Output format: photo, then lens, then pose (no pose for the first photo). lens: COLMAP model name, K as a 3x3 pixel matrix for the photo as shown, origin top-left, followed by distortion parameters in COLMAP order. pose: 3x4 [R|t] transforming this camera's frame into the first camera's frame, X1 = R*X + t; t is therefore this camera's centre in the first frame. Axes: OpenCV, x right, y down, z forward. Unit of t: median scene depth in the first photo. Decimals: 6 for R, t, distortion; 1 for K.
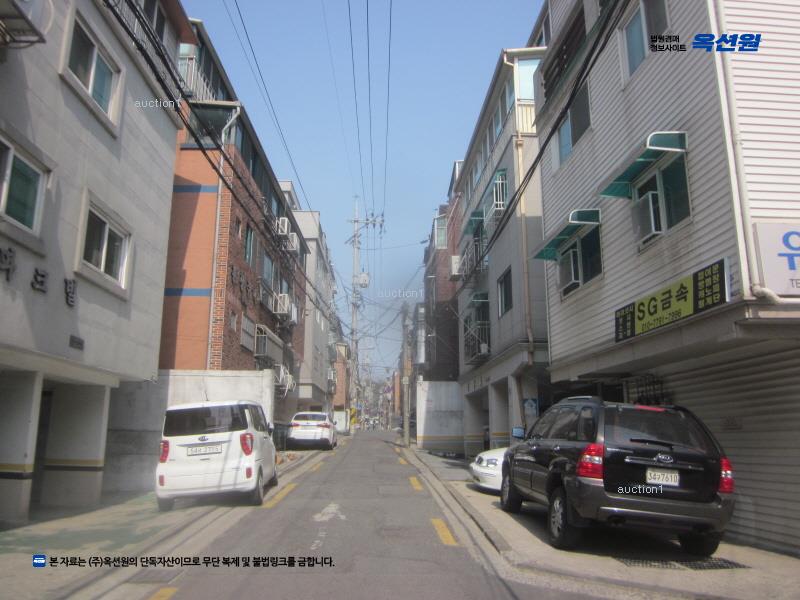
lens RADIAL K [[655.6, 0, 398.1], [0, 655.6, 318.6], [0, 0, 1]] dist [-0.063212, 0.046056]
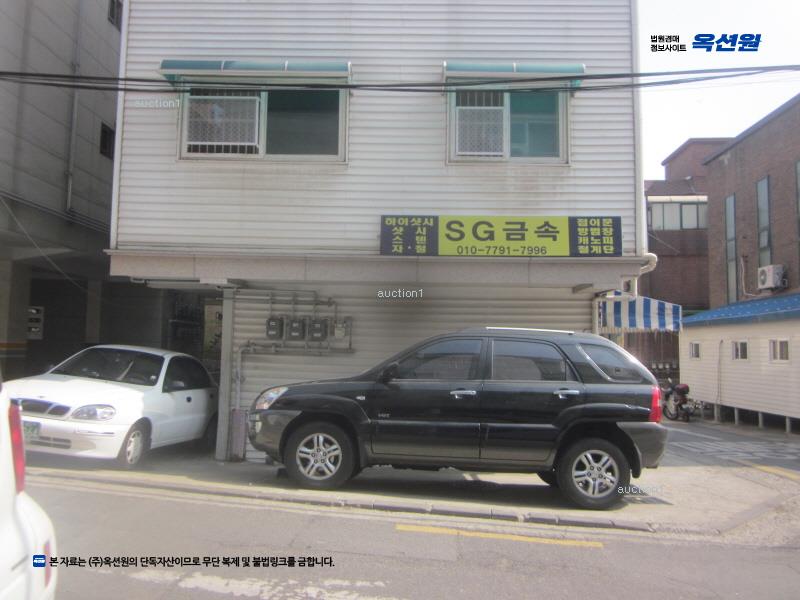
lens RADIAL K [[656.0, 0, 395.0], [0, 656.0, 298.7], [0, 0, 1]] dist [-0.064153, 0.001393]
pose [[0.090473, 0.063633, 0.993864, -0.538577], [-0.192459, 0.980262, -0.045242, 0.144494], [-0.977125, -0.187185, 0.100934, 1.058040]]
